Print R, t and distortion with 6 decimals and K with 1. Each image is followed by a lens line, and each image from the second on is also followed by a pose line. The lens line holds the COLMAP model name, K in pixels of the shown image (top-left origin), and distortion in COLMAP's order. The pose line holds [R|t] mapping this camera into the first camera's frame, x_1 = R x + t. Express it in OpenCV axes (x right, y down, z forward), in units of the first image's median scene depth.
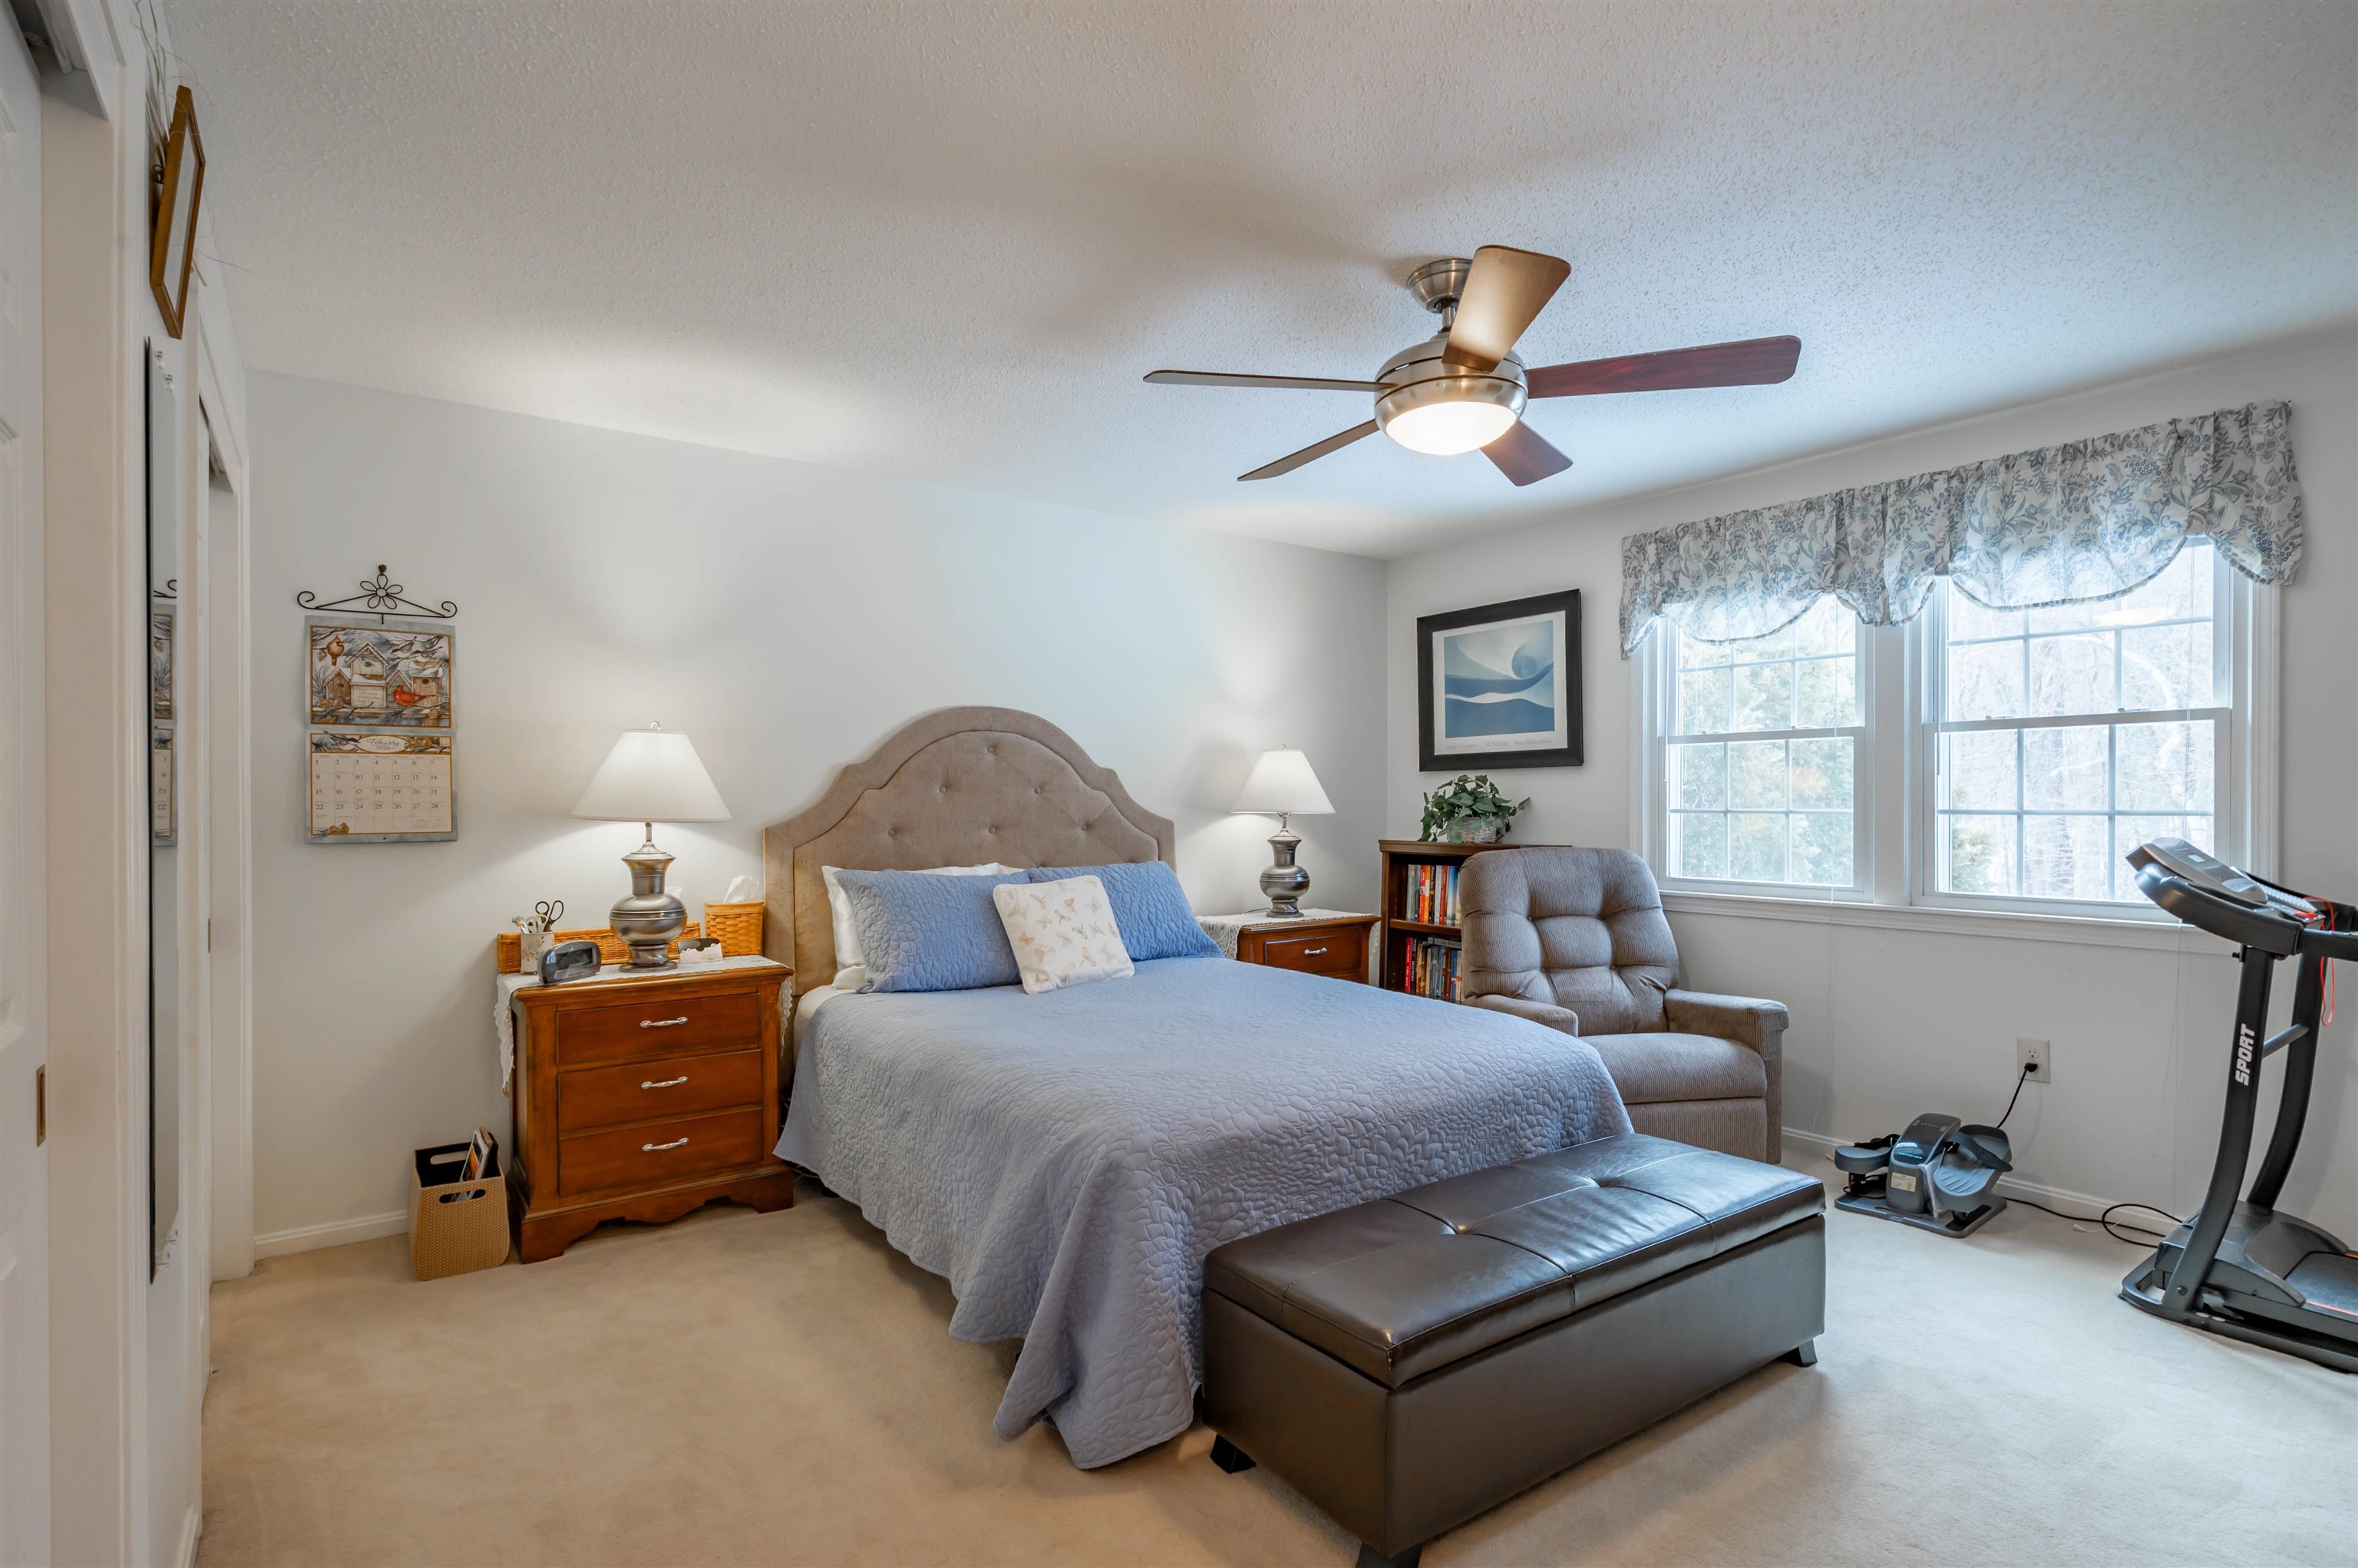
lens RADIAL K [[1141.0, 0, 1192.0], [0, 1141.0, 805.9], [0, 0, 1]] dist [-0.003703, 0.005714]
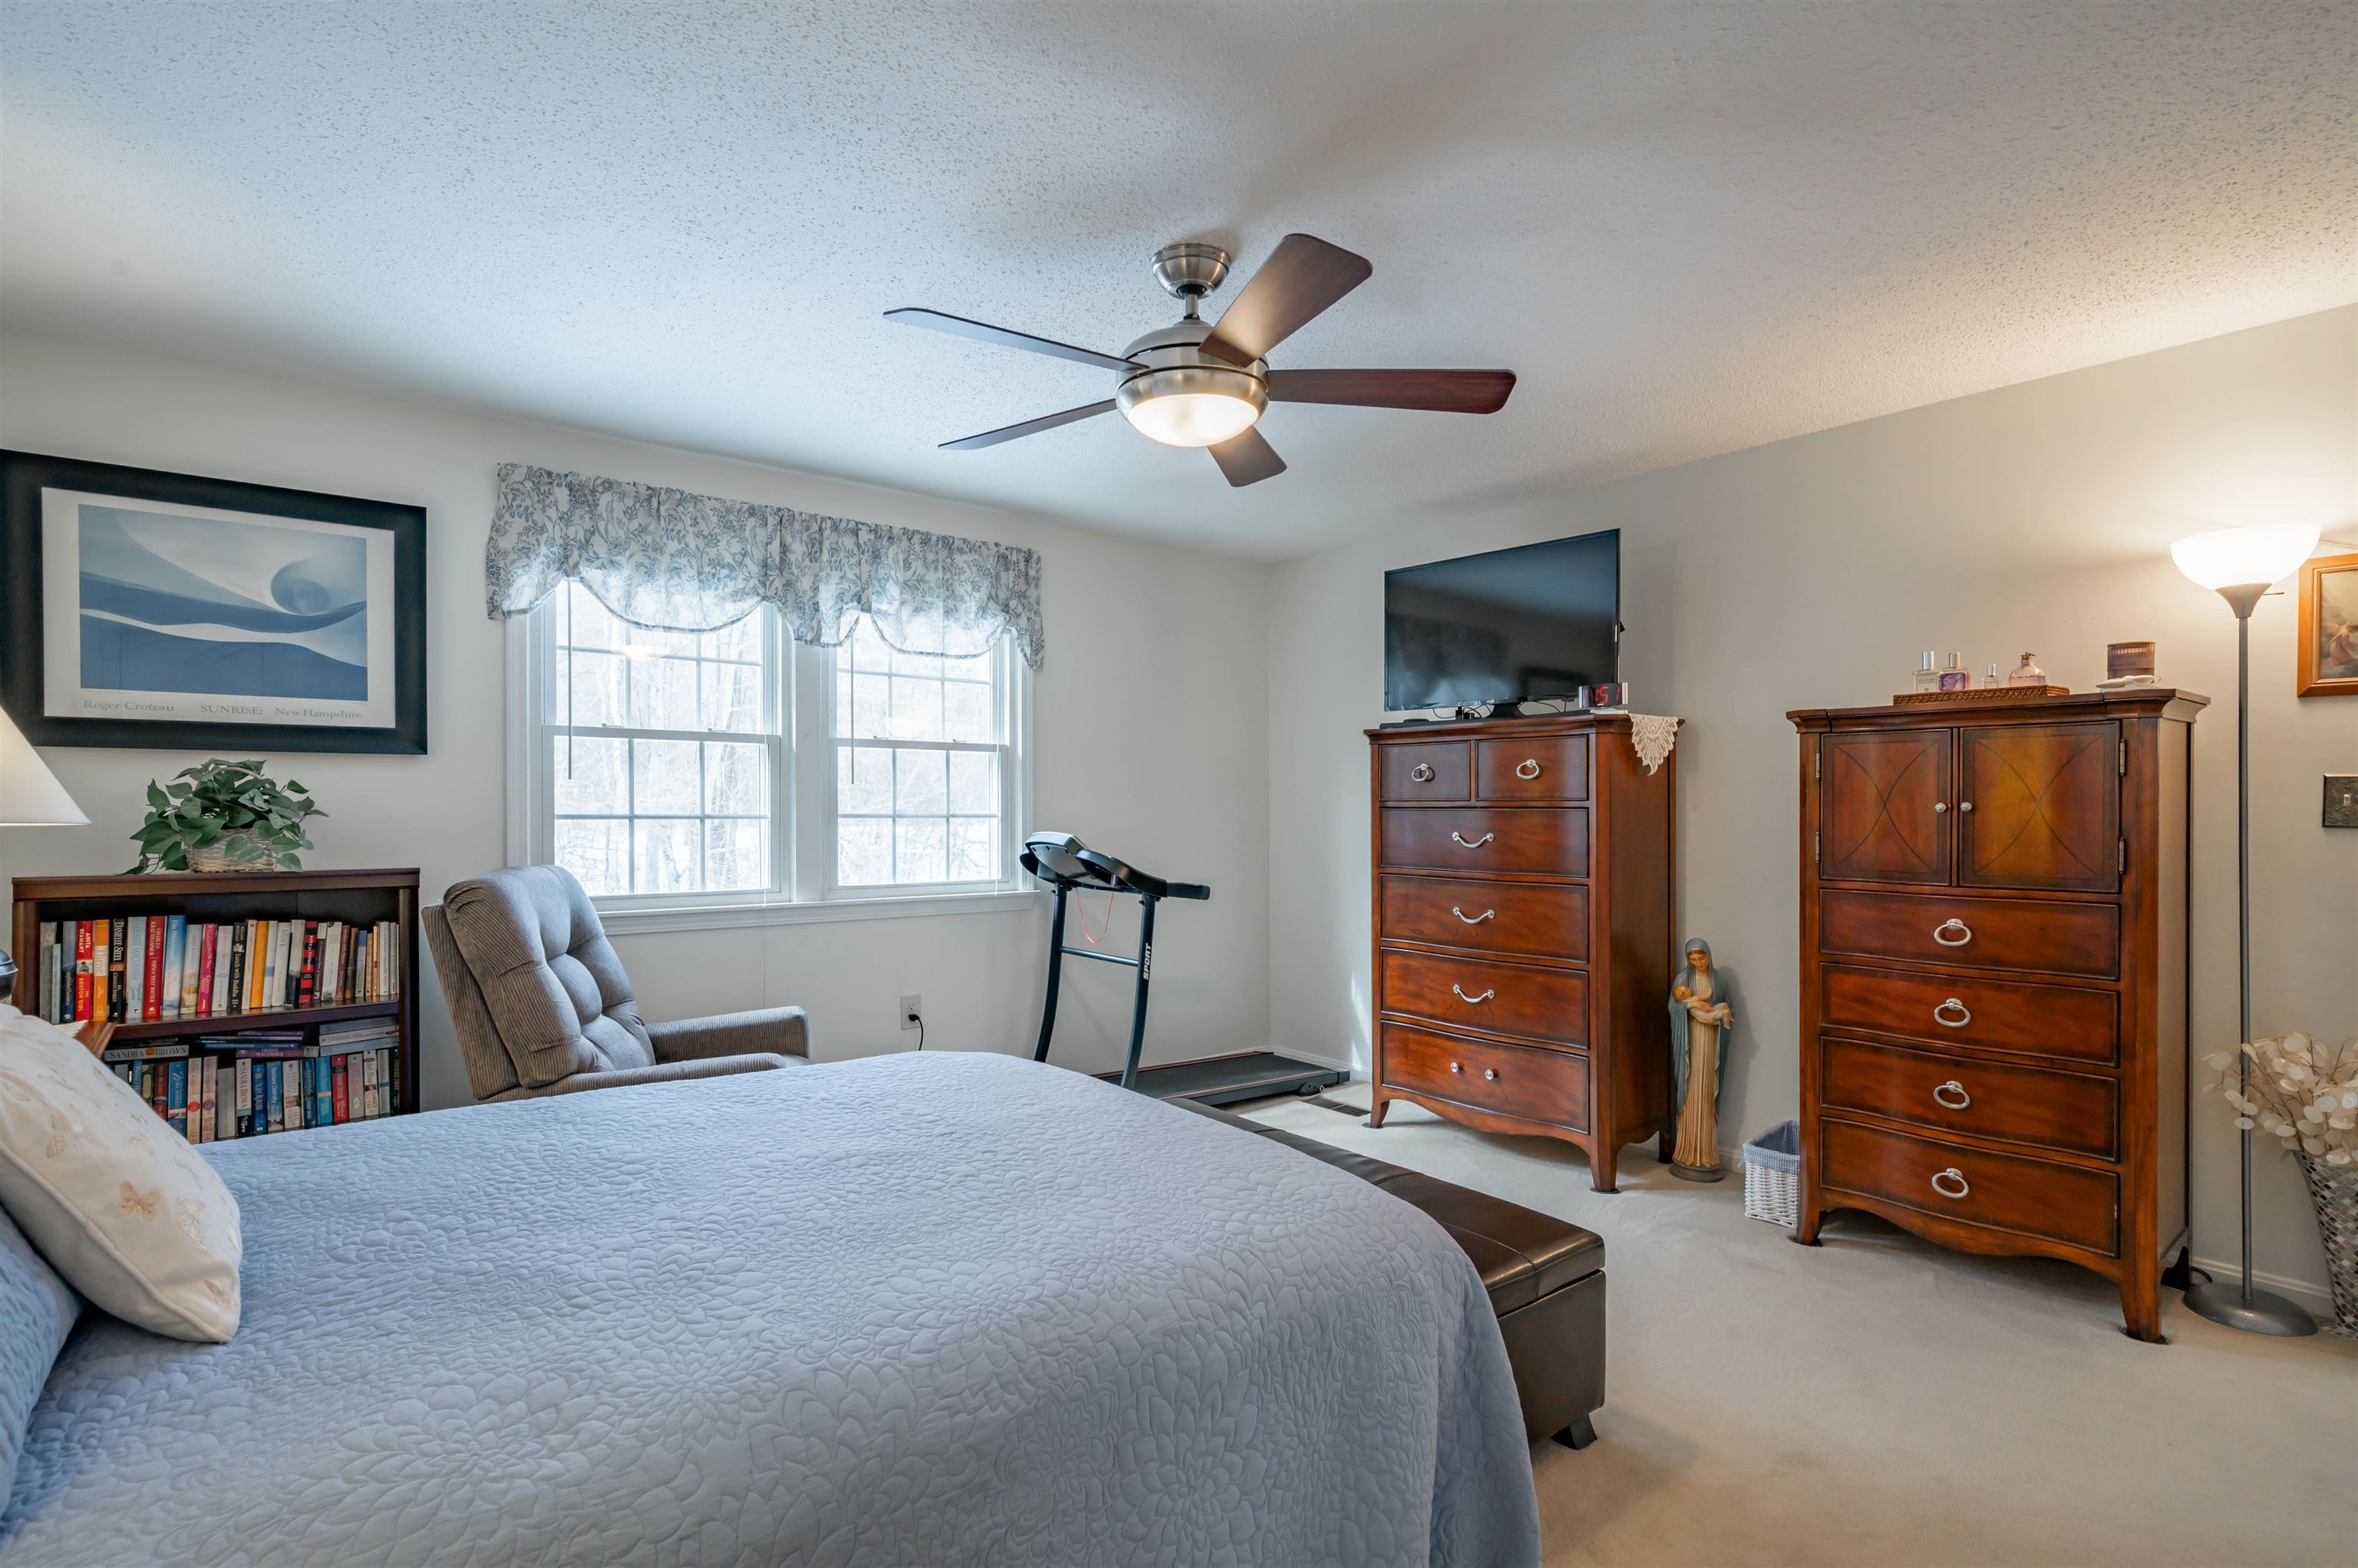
lens RADIAL K [[1141.0, 0, 1182.0], [0, 1141.0, 799.0], [0, 0, 1]] dist [-0.003703, 0.005714]
pose [[-0.039685, 0.008748, 0.999174, -0.457908], [-0.001643, 0.999960, -0.008820, -0.001946], [-0.999211, -0.001992, -0.039669, 0.642217]]
